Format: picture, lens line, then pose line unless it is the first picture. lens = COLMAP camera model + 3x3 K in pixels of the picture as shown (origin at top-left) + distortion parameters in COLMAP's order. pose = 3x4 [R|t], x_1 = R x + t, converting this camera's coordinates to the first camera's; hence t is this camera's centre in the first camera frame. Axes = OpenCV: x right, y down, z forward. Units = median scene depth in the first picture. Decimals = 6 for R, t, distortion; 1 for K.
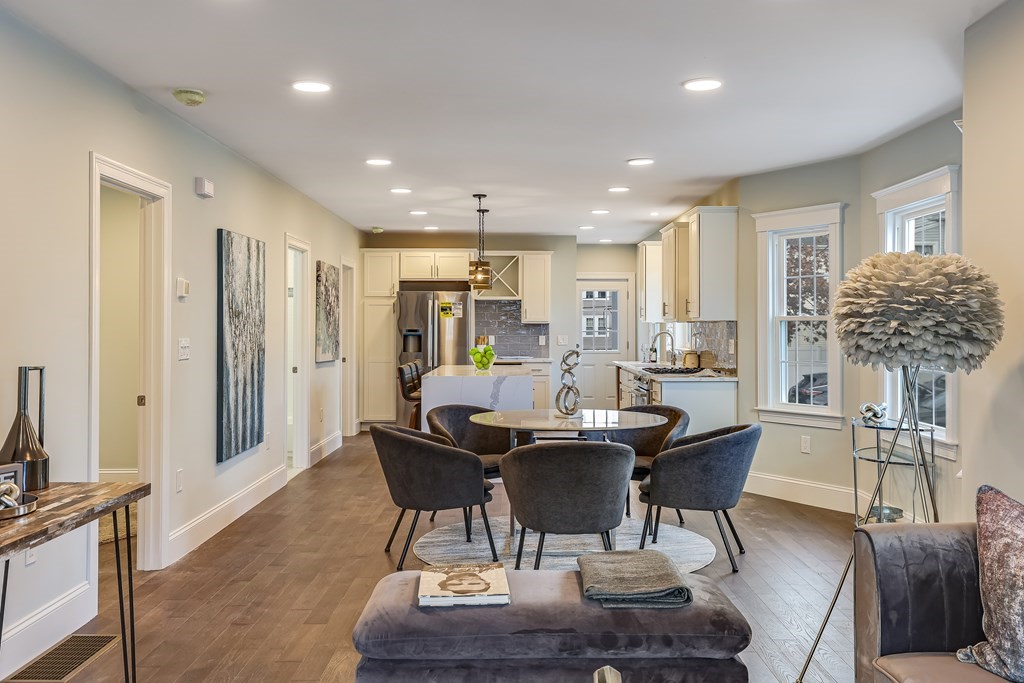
lens RADIAL K [[927.5, 0, 512.1], [0, 927.5, 311.7], [0, 0, 1]] dist [-0.005406, -0.001420]
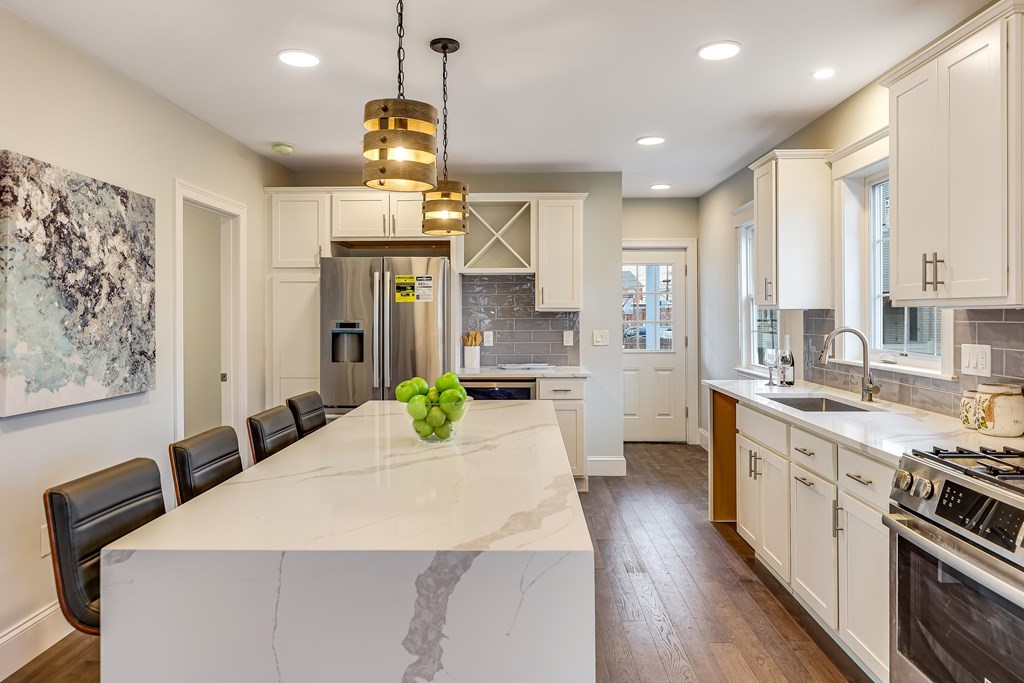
lens RADIAL K [[661.1, 0, 511.2], [0, 661.1, 308.3], [0, 0, 1]] dist [-0.003344, -0.000451]
pose [[0.999741, -0.004229, -0.022350, 0.003932], [0.004419, 0.999954, 0.008486, 0.006994], [0.022313, -0.008583, 0.999714, 0.593321]]
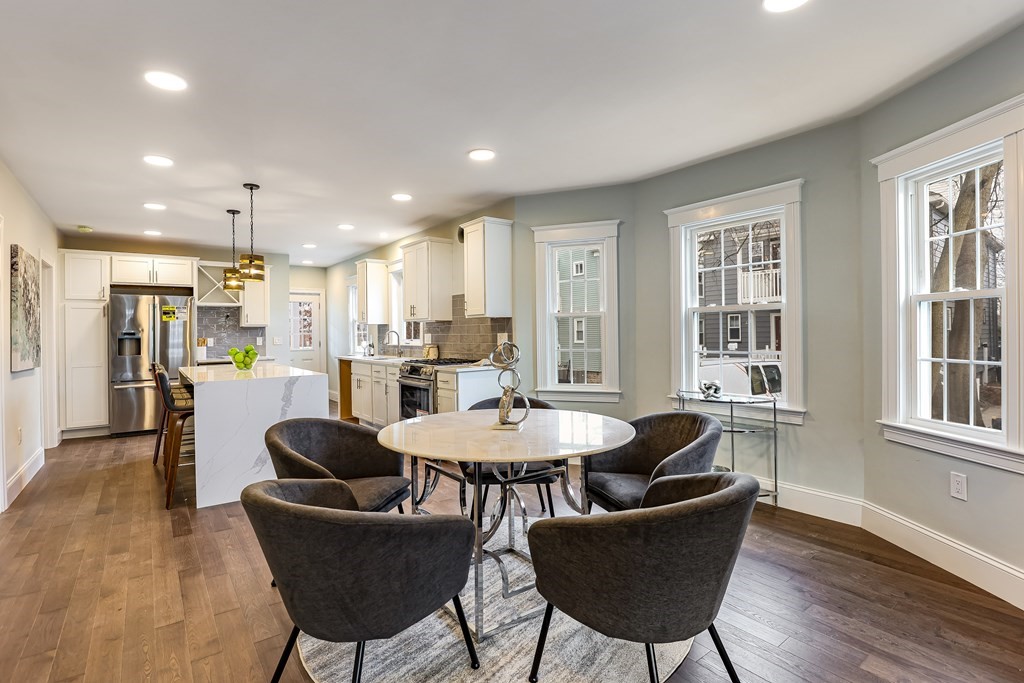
lens RADIAL K [[494.4, 0, 510.7], [0, 494.4, 330.8], [0, 0, 1]] dist [-0.025309, 0.001127]
pose [[0.799321, -0.010346, 0.600815, -0.094687], [0.005252, 0.999934, 0.010231, 0.013964], [-0.600882, -0.005022, 0.799322, 0.333819]]
